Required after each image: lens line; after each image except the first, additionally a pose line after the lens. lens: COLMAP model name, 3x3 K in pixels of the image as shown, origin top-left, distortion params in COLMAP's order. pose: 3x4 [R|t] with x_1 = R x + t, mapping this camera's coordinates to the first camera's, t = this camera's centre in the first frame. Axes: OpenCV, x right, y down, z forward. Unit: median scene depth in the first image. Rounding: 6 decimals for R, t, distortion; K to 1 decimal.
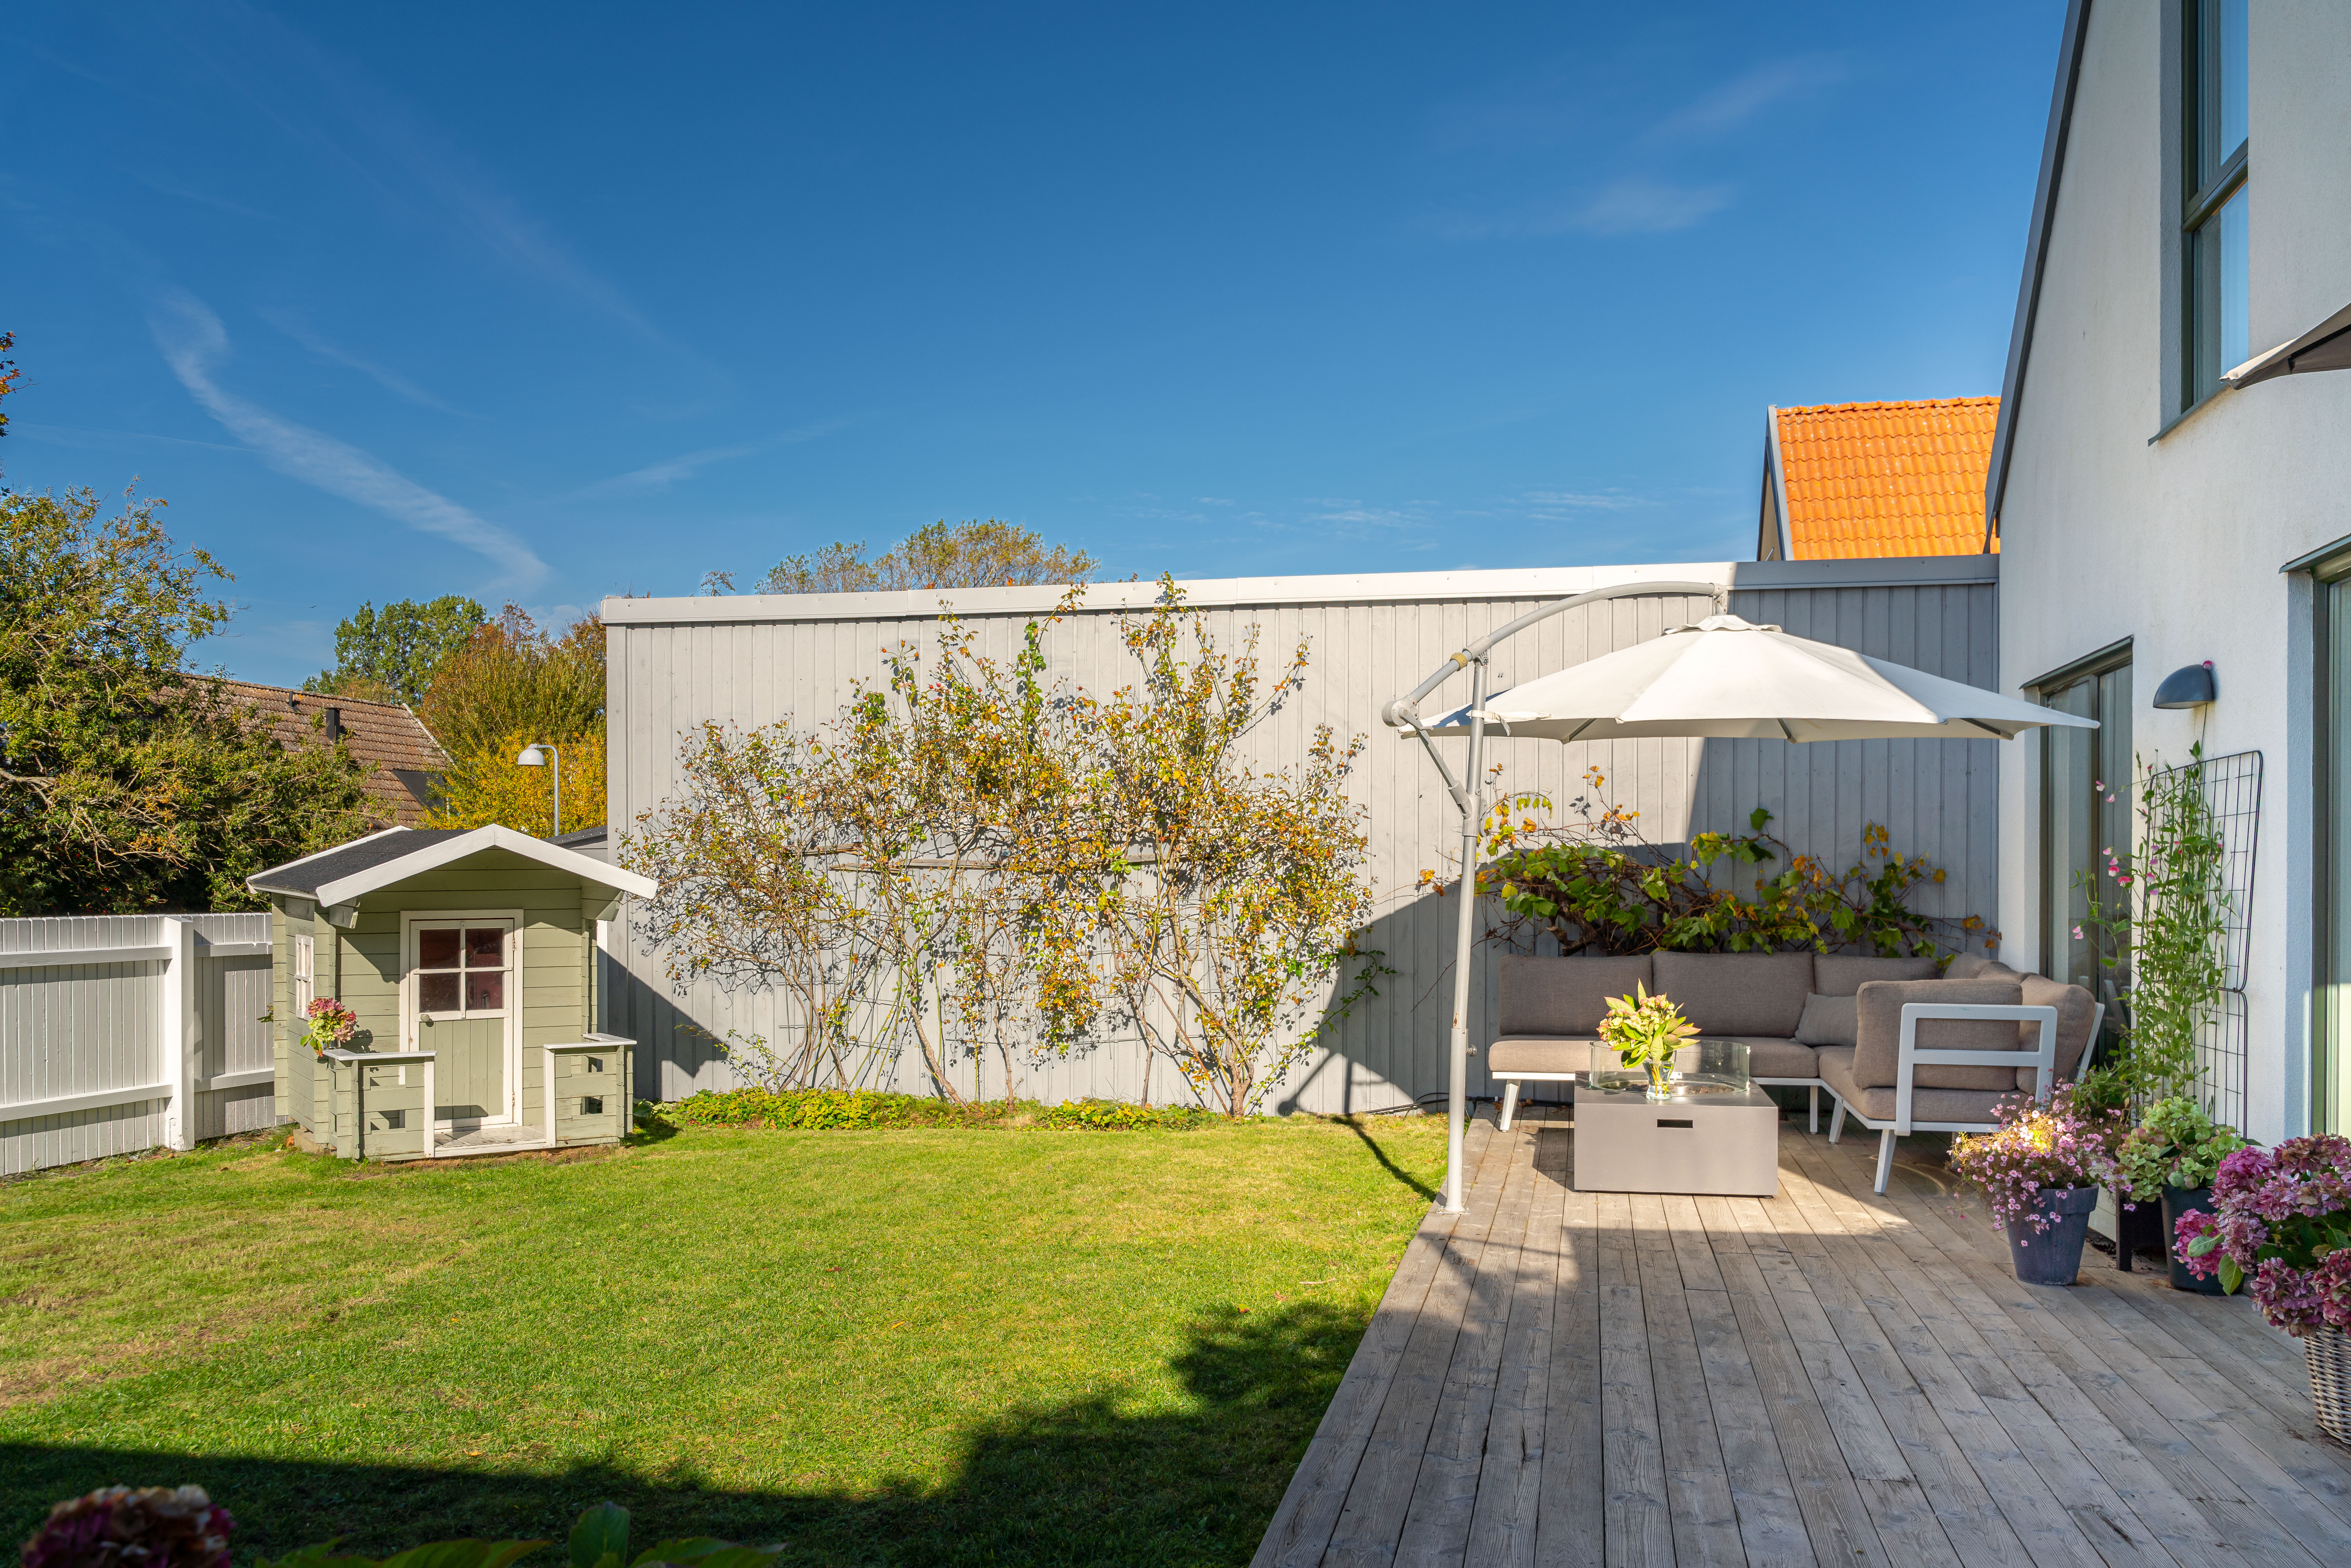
lens RADIAL K [[1898.0, 0, 1121.7], [0, 1898.0, 897.7], [0, 0, 1]] dist [-0.000857, -0.001191]
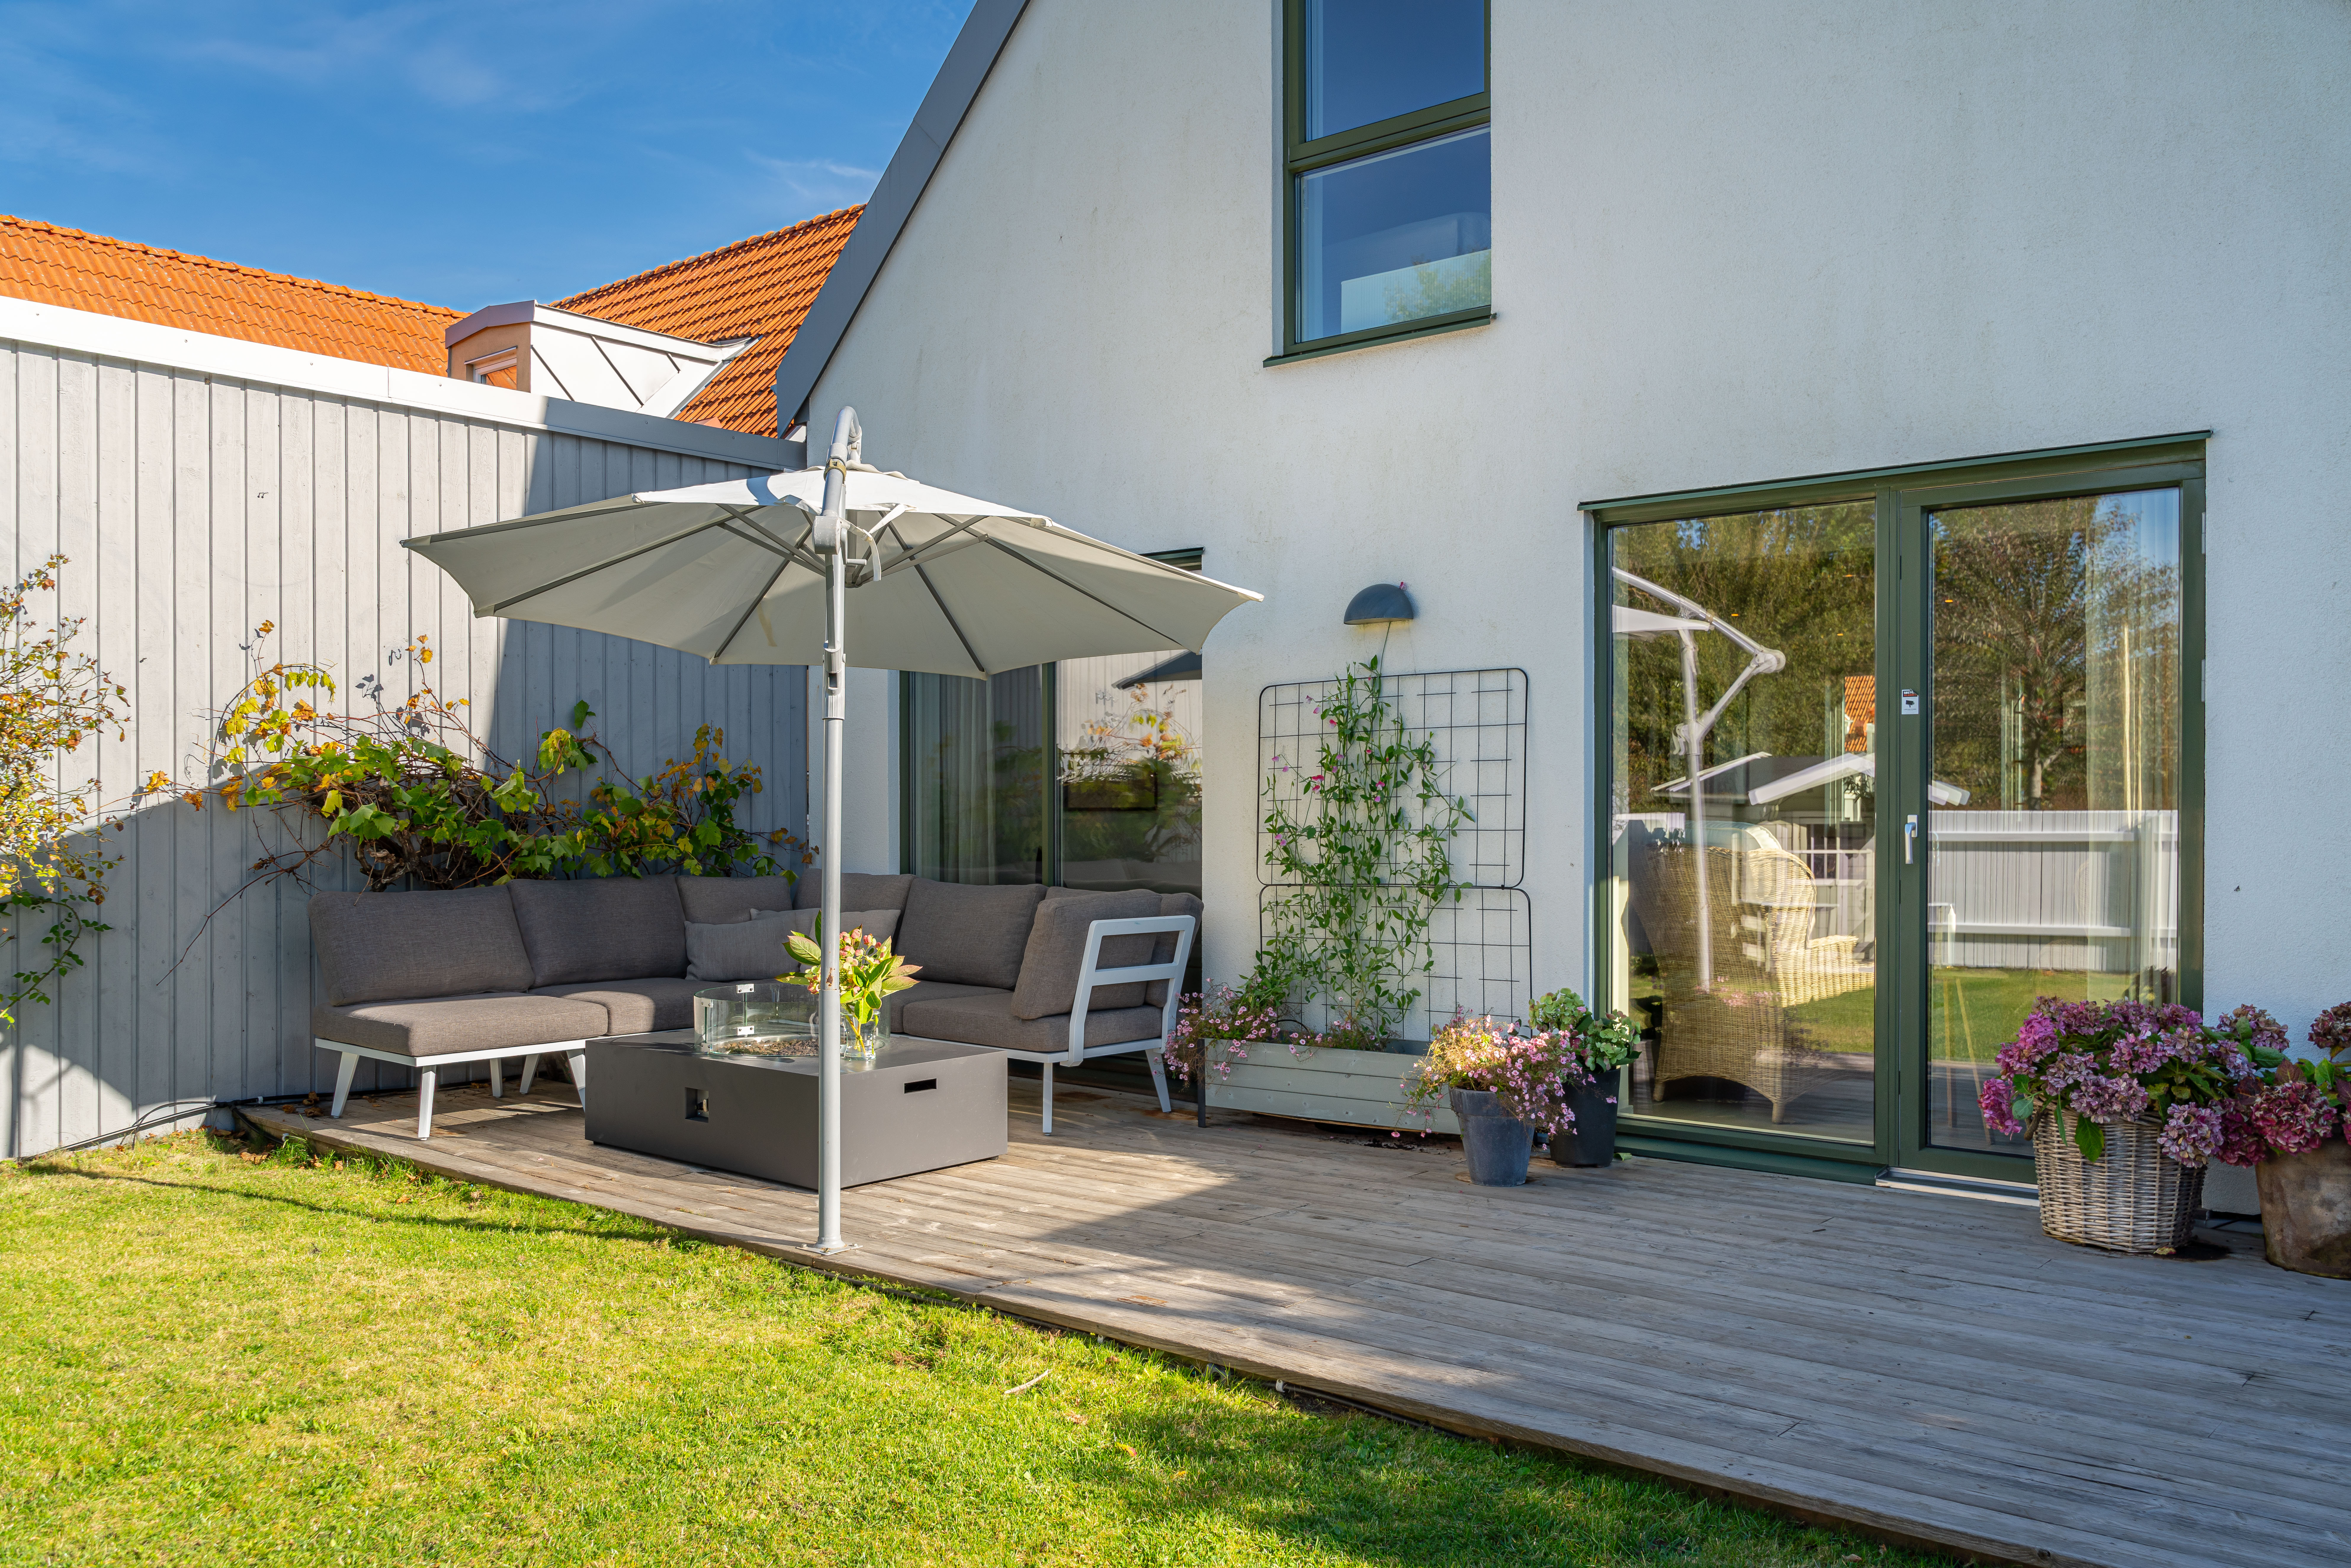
lens RADIAL K [[1898.0, 0, 1161.7], [0, 1898.0, 820.3], [0, 0, 1]] dist [-0.000857, -0.001191]
pose [[0.463040, -0.007258, 0.886308, -0.287788], [0.007101, 0.999965, 0.004479, 0.002507], [-0.886309, 0.004220, 0.463075, 0.407890]]
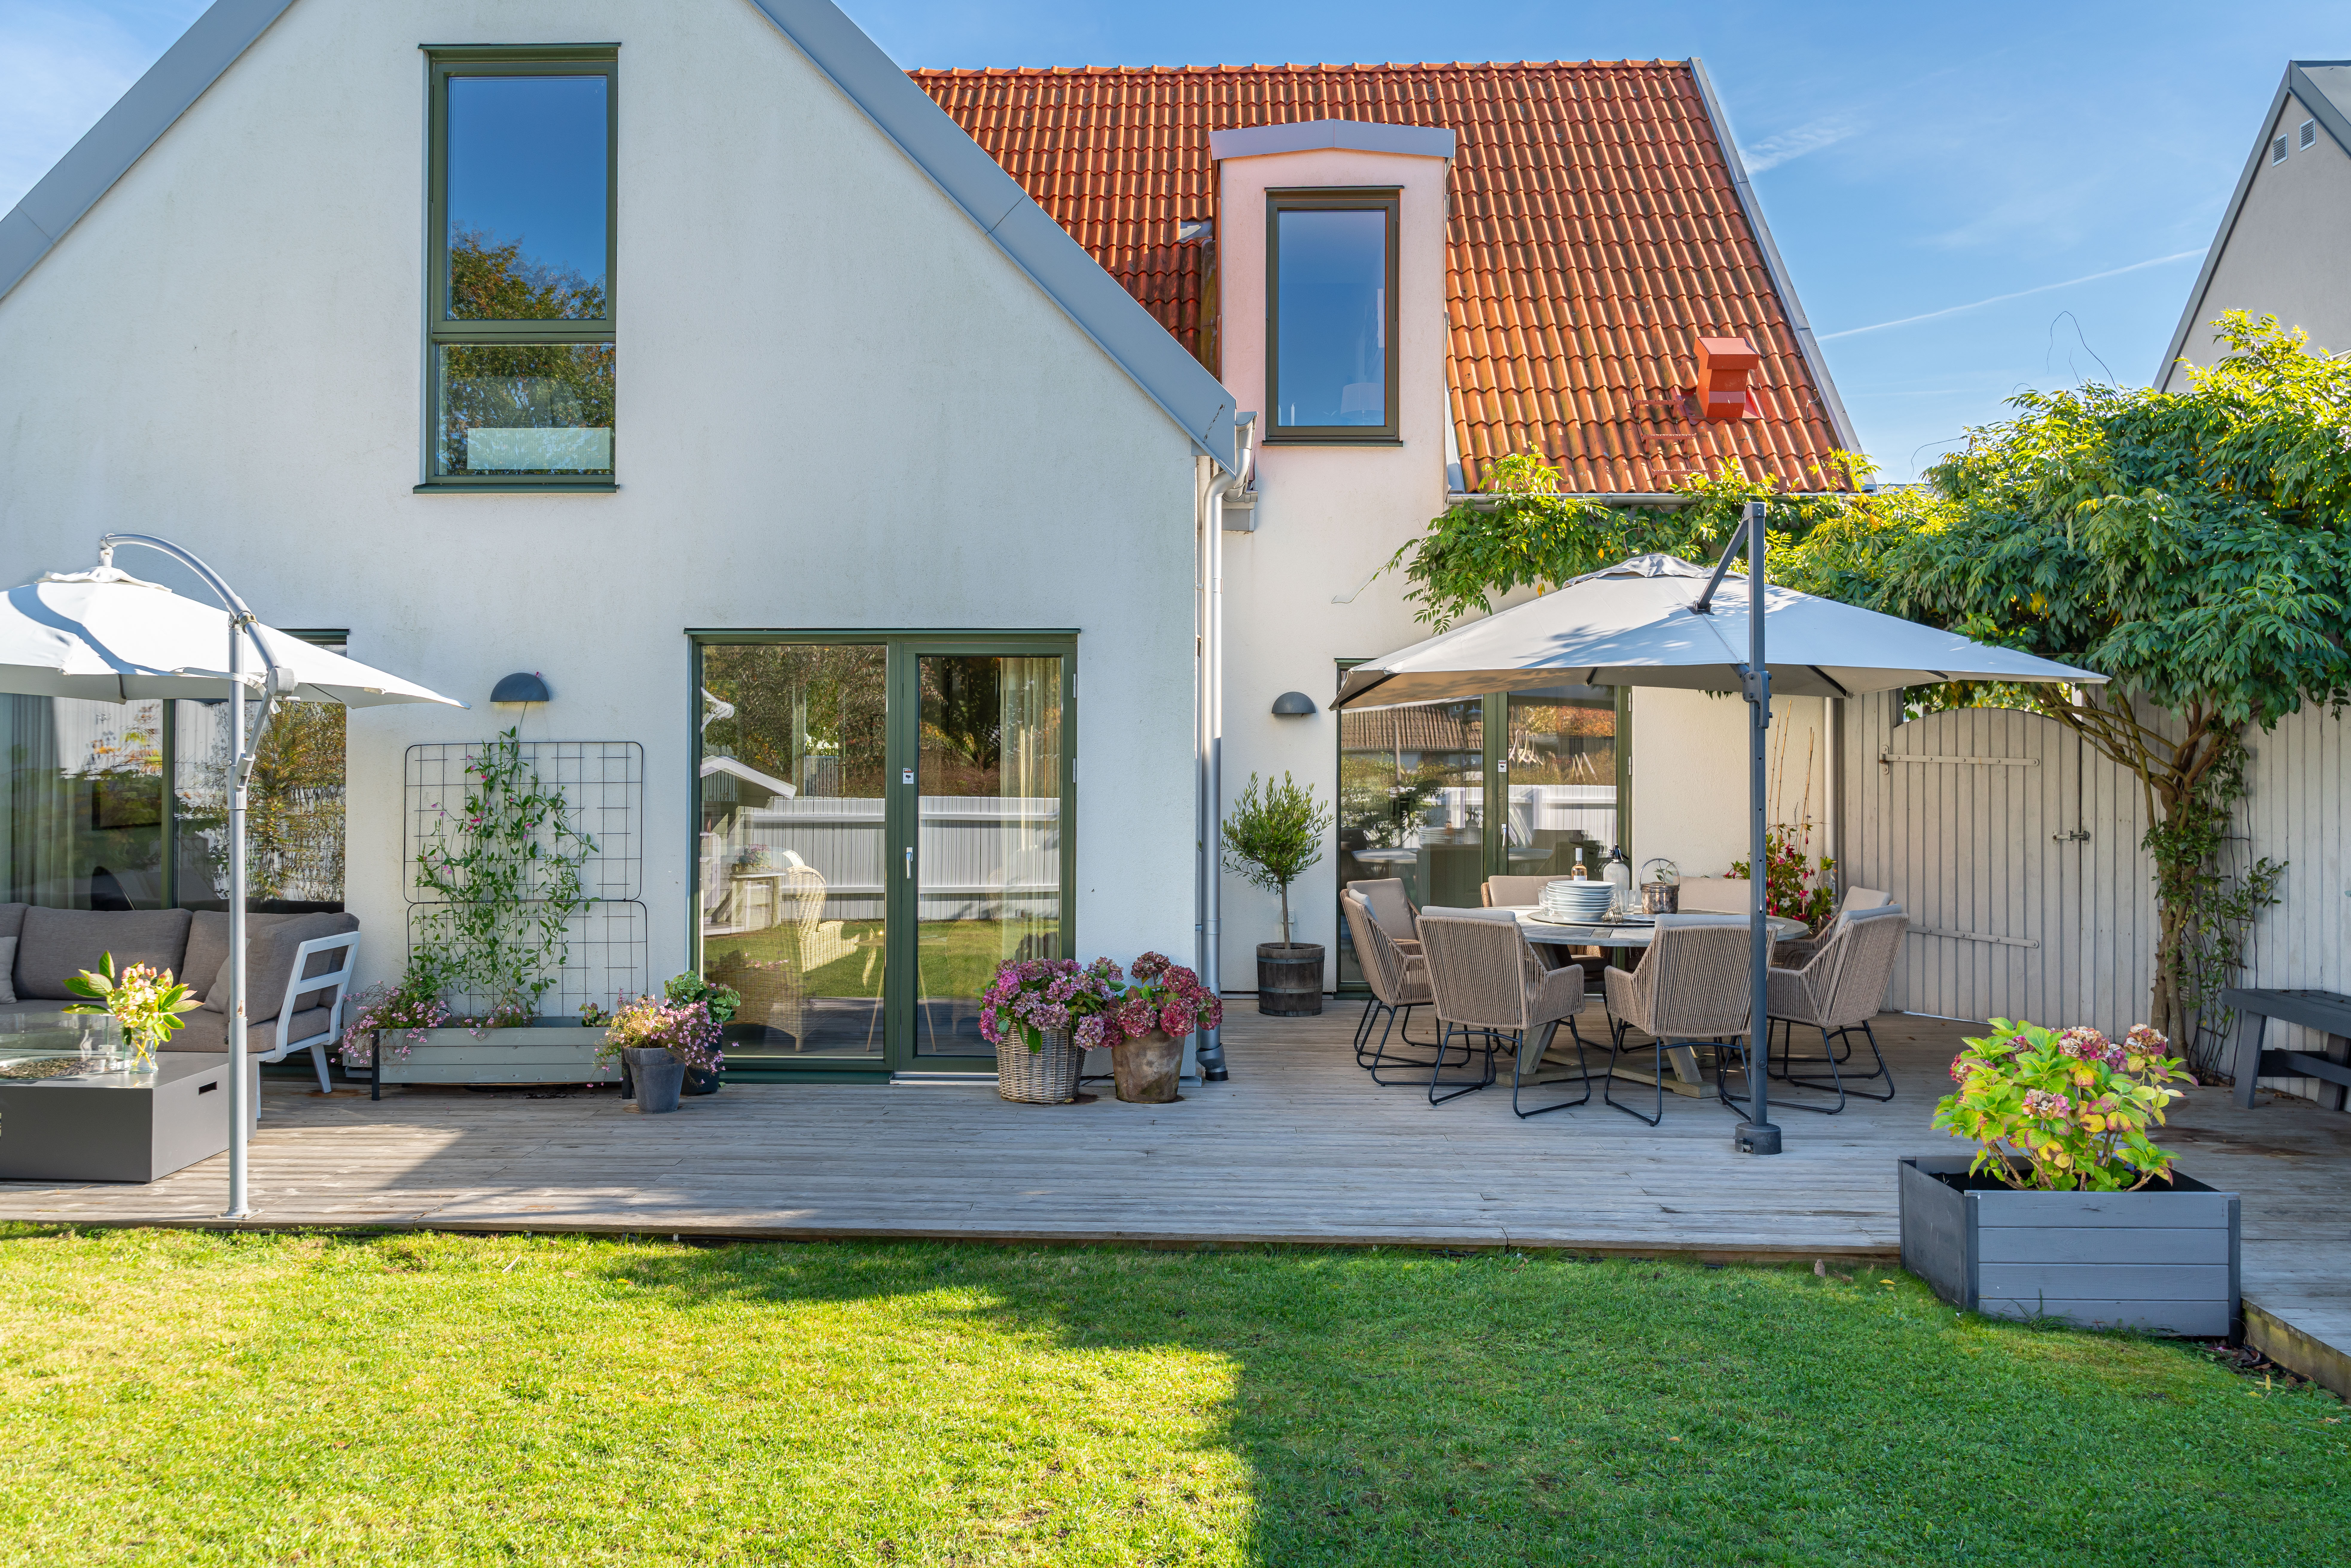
lens RADIAL K [[1927.5, 0, 1117.2], [0, 1927.5, 726.8], [0, 0, 1]] dist [0.014243, 0.000066]
pose [[-0.178629, 0.005843, 0.983899, -0.609310], [0.004557, 0.999977, -0.005111, -0.048724], [-0.983906, 0.003571, -0.178651, 0.542576]]
